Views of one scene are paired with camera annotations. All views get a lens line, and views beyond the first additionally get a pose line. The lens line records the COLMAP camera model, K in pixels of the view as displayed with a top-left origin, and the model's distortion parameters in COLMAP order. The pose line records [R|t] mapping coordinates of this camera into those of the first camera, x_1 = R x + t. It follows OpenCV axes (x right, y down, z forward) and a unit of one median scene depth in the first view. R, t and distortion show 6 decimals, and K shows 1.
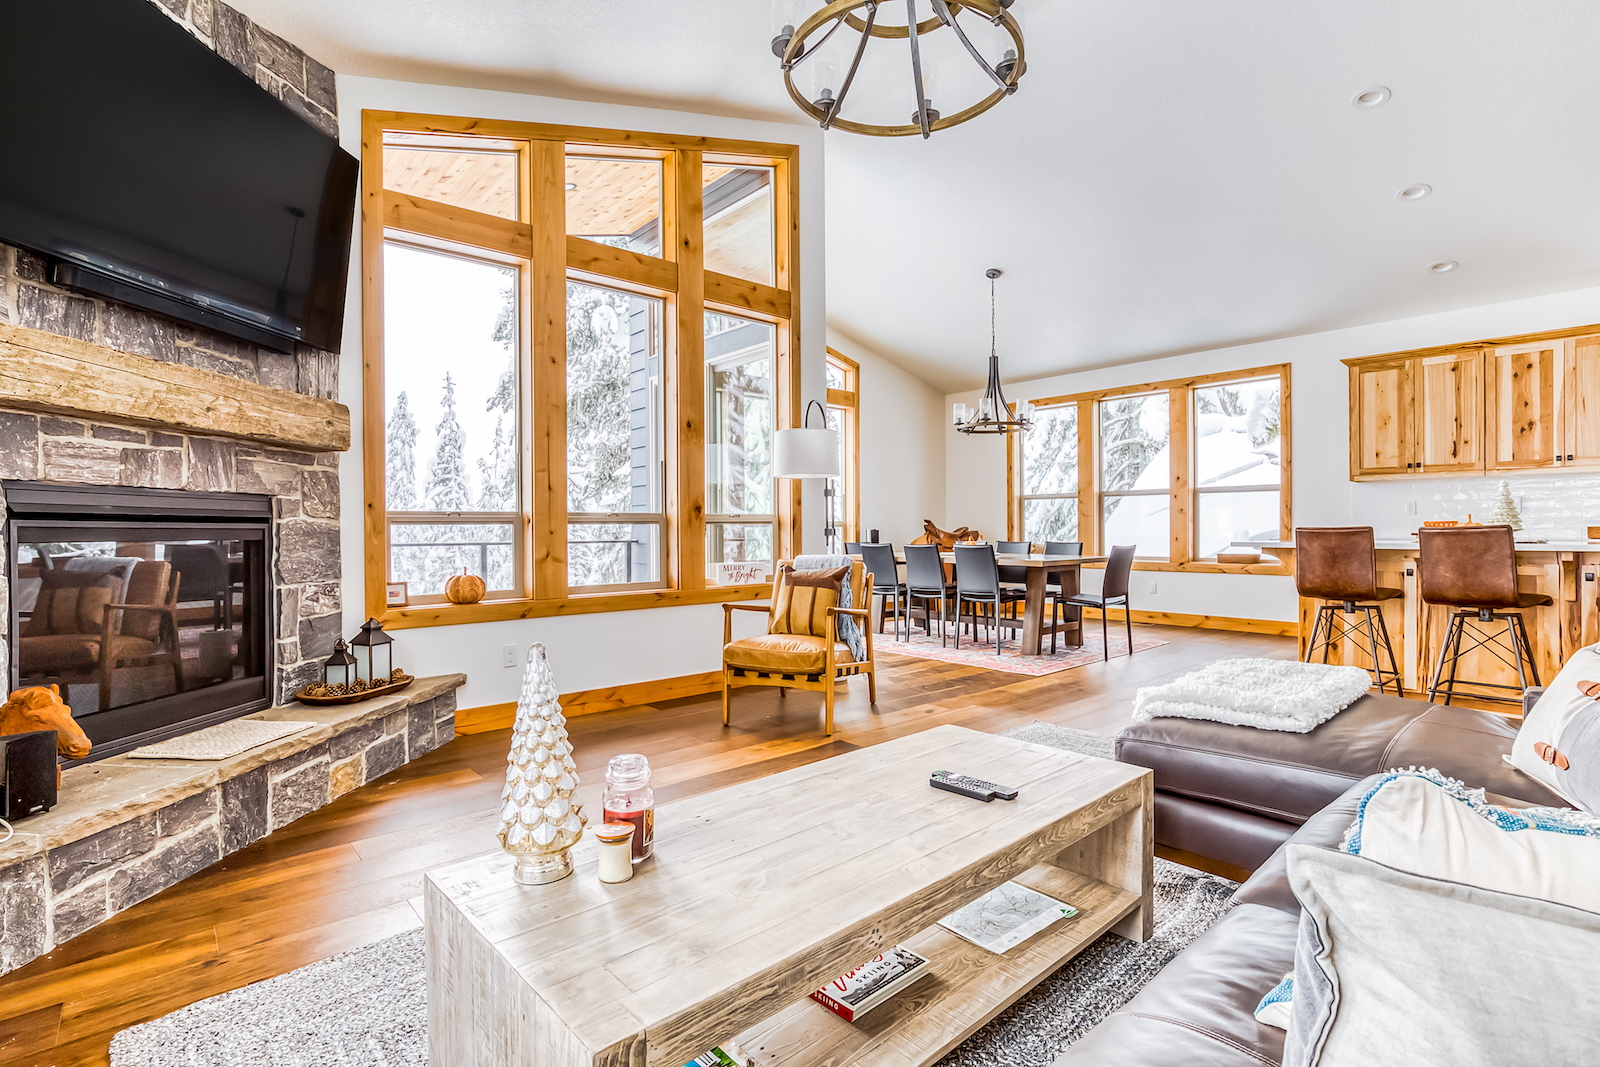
lens RADIAL K [[758.5, 0, 801.9], [0, 758.5, 530.5], [0, 0, 1]] dist [-0.000241, -0.000037]
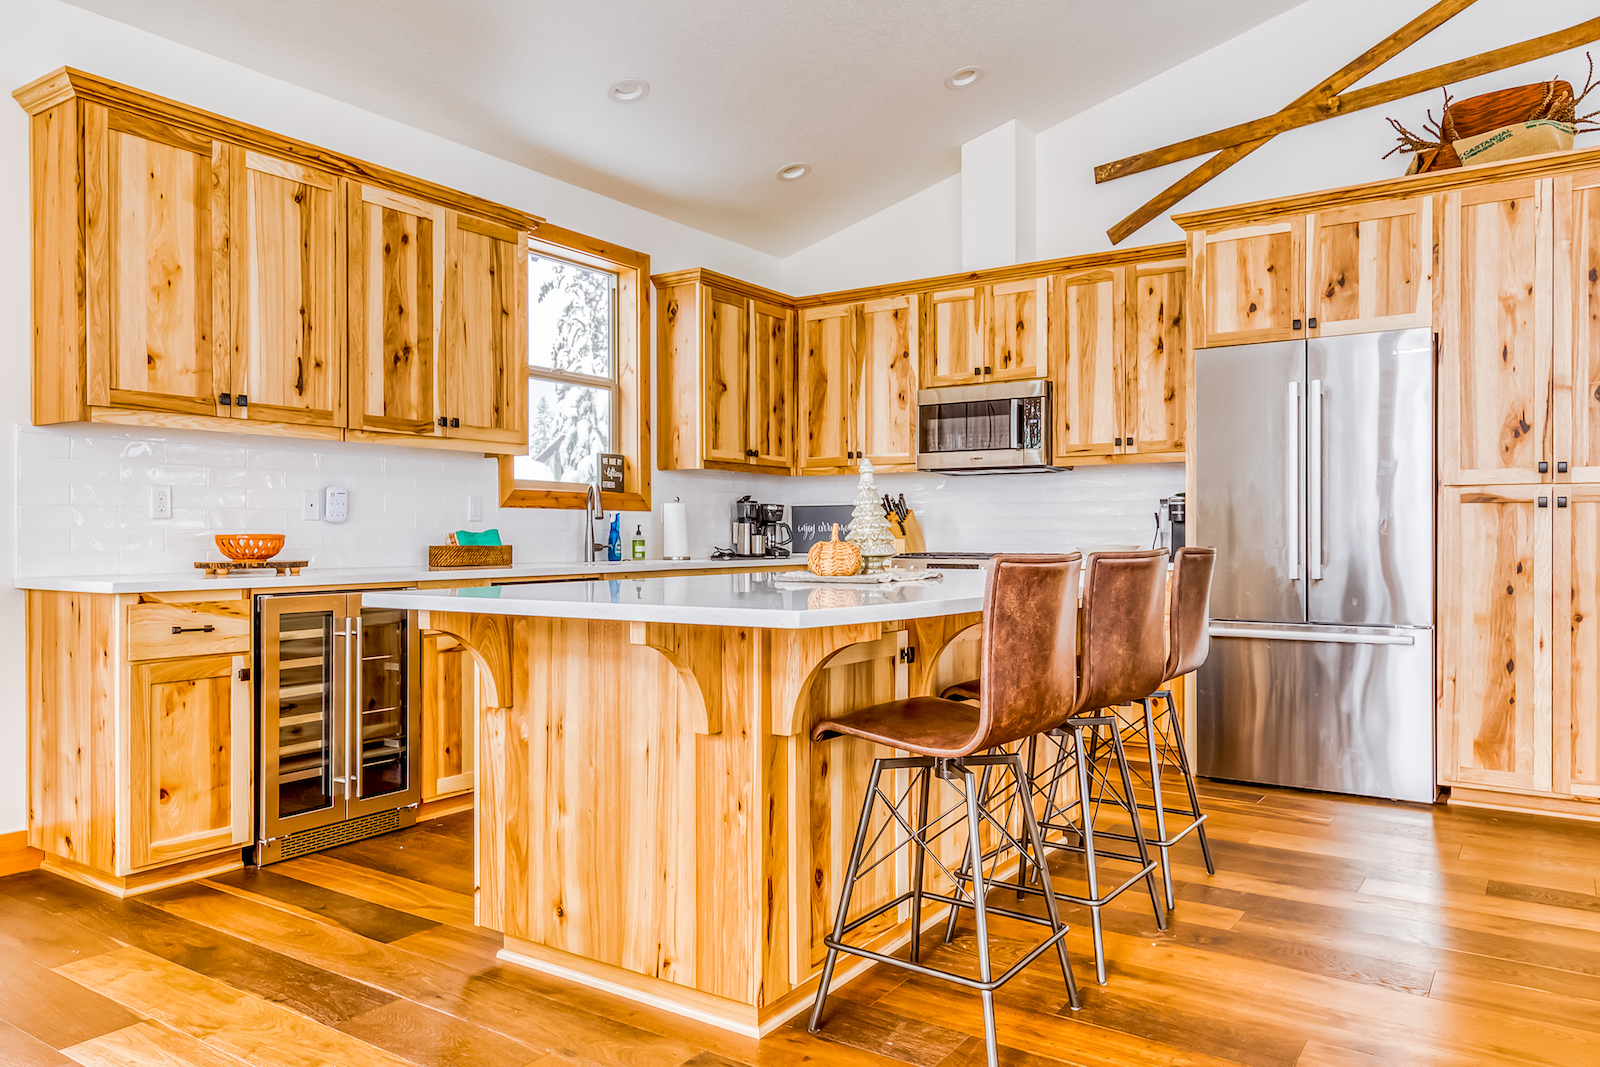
lens RADIAL K [[1104.3, 0, 801.6], [0, 1104.3, 537.0], [0, 0, 1]] dist [0.005283, 0.001616]
pose [[-0.237332, 0.006512, 0.971407, 0.152495], [0.005618, 0.999970, -0.005331, -0.006271], [-0.971412, 0.004192, -0.237361, 0.875576]]
